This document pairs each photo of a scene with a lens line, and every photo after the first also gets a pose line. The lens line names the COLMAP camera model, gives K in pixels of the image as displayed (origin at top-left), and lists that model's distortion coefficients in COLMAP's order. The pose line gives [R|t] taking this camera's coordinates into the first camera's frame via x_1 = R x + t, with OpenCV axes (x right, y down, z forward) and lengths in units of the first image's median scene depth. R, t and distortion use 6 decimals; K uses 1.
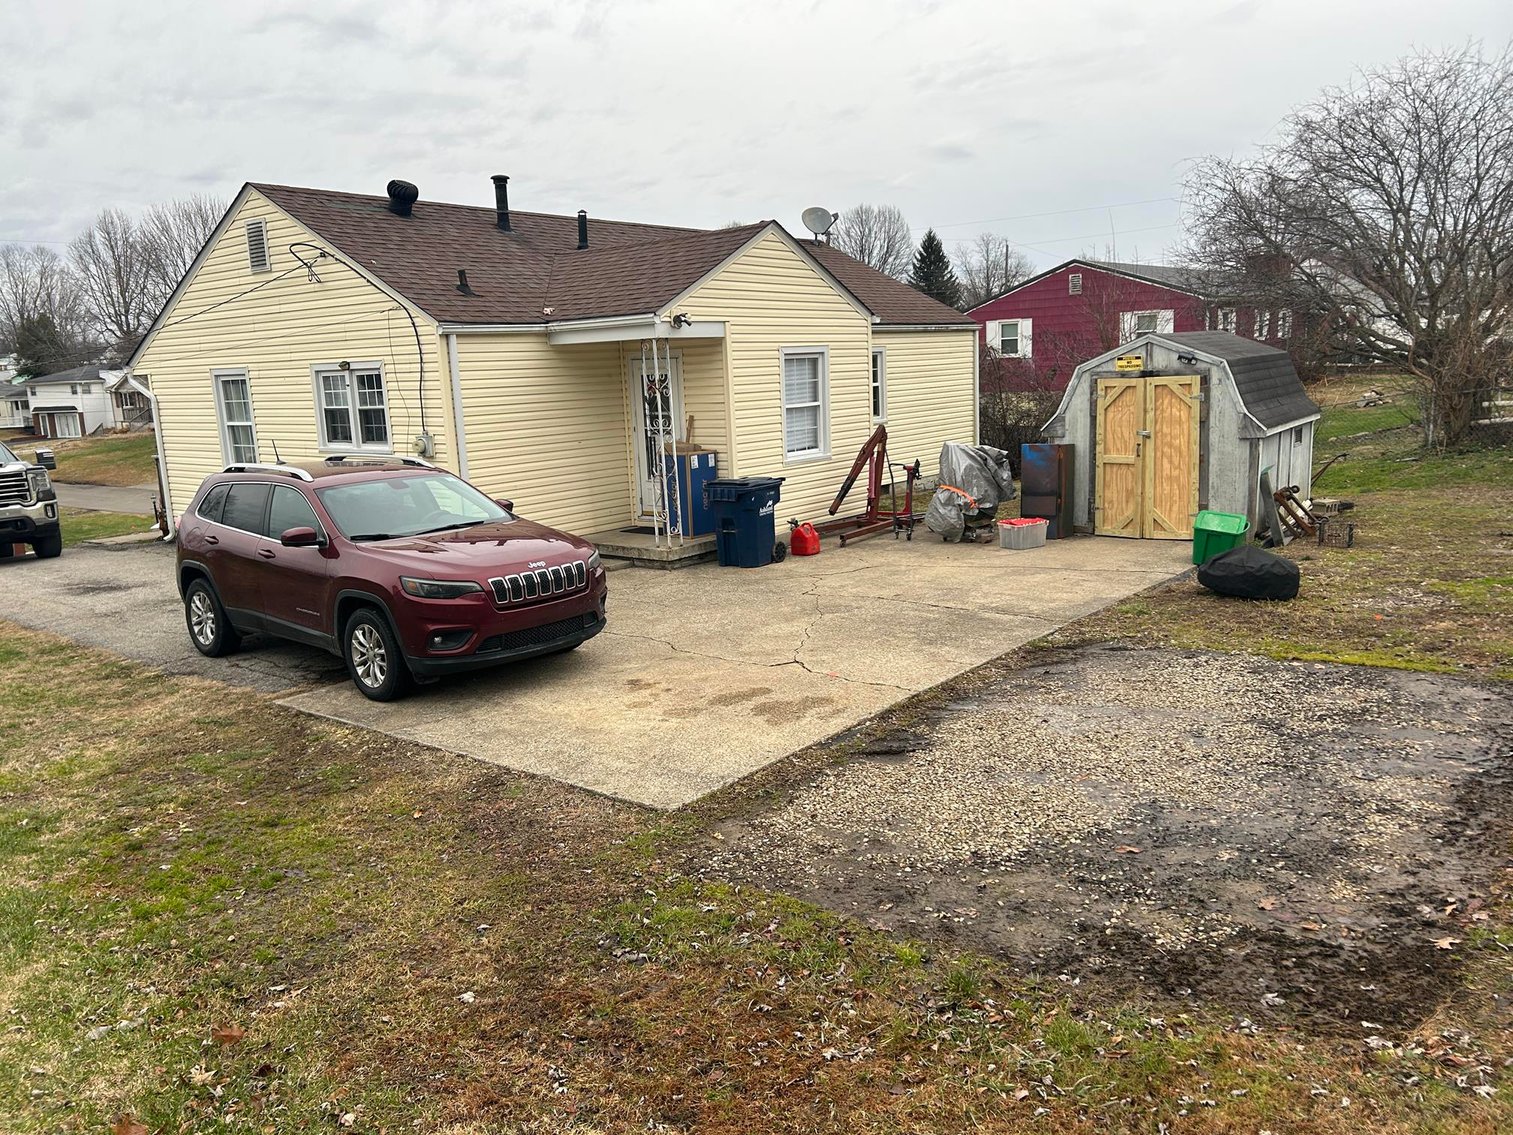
lens RADIAL K [[1139.9, 0, 756.5], [0, 1139.9, 567.5], [0, 0, 1]] dist [0.084628, -0.083618]
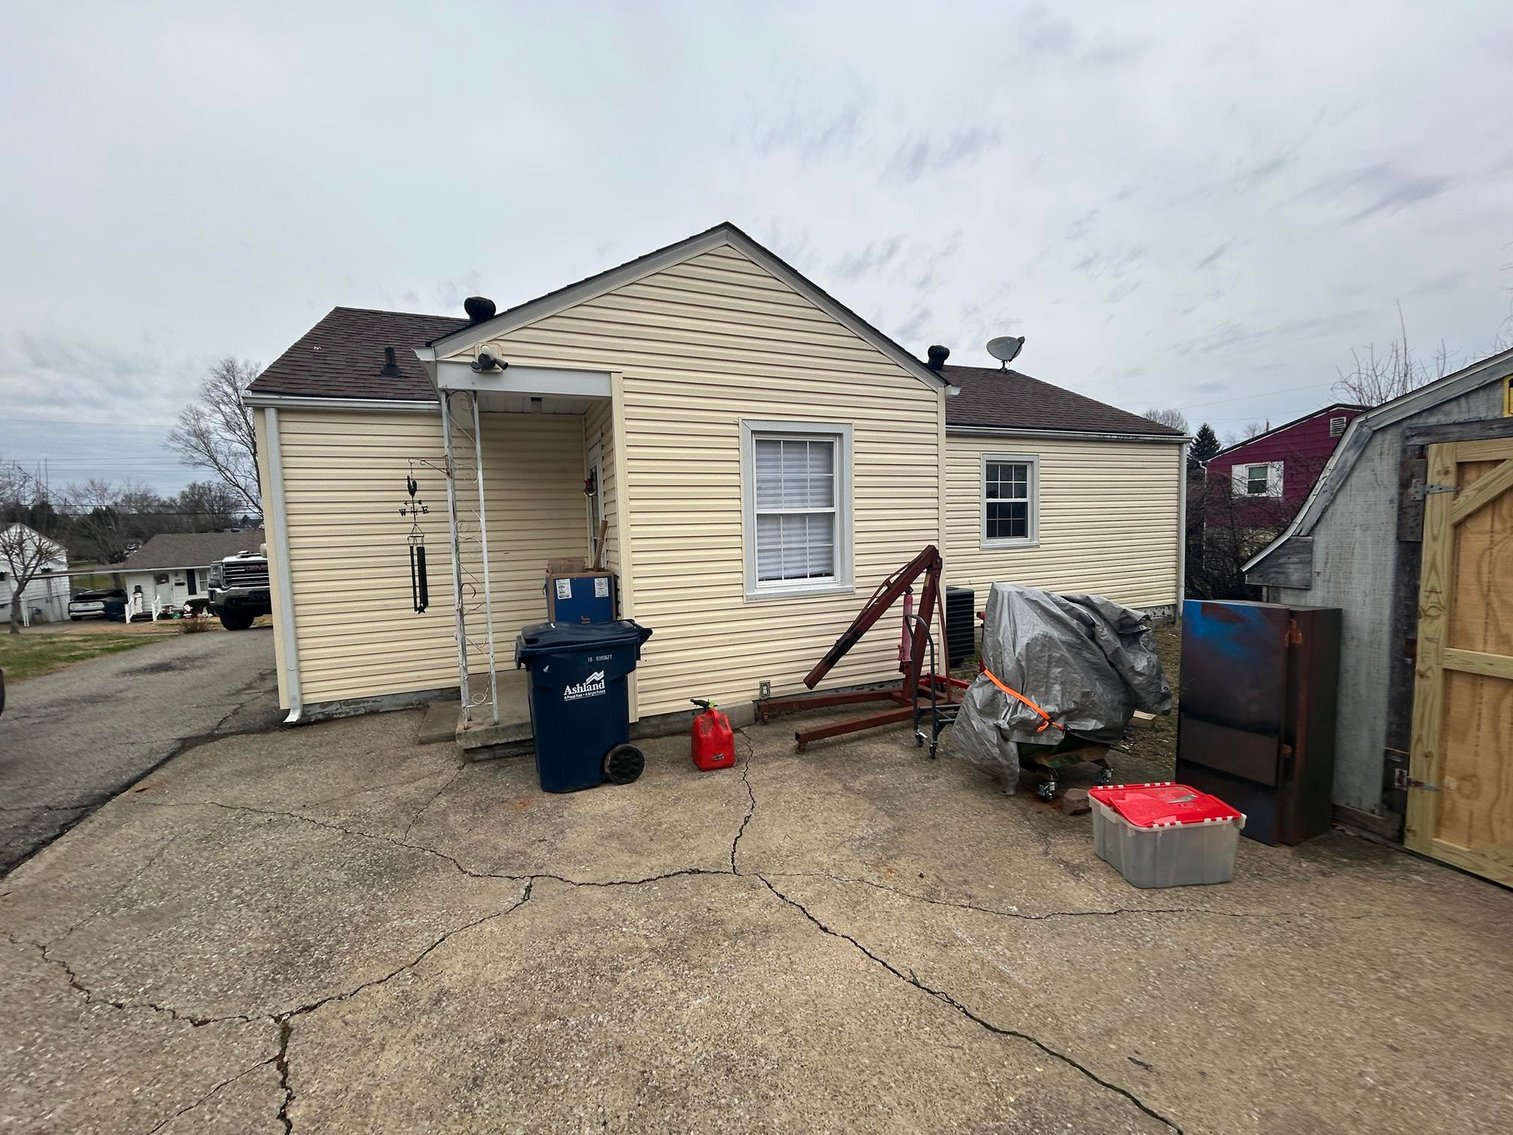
lens RADIAL K [[601.5, 0, 756.5], [0, 601.5, 567.5], [0, 0, 1]] dist [-0.002578, -0.000100]
pose [[0.879004, 0.053745, -0.473776, 0.192131], [-0.094203, 0.993617, -0.062061, -0.088333], [0.467416, 0.099183, 0.878456, 0.705500]]
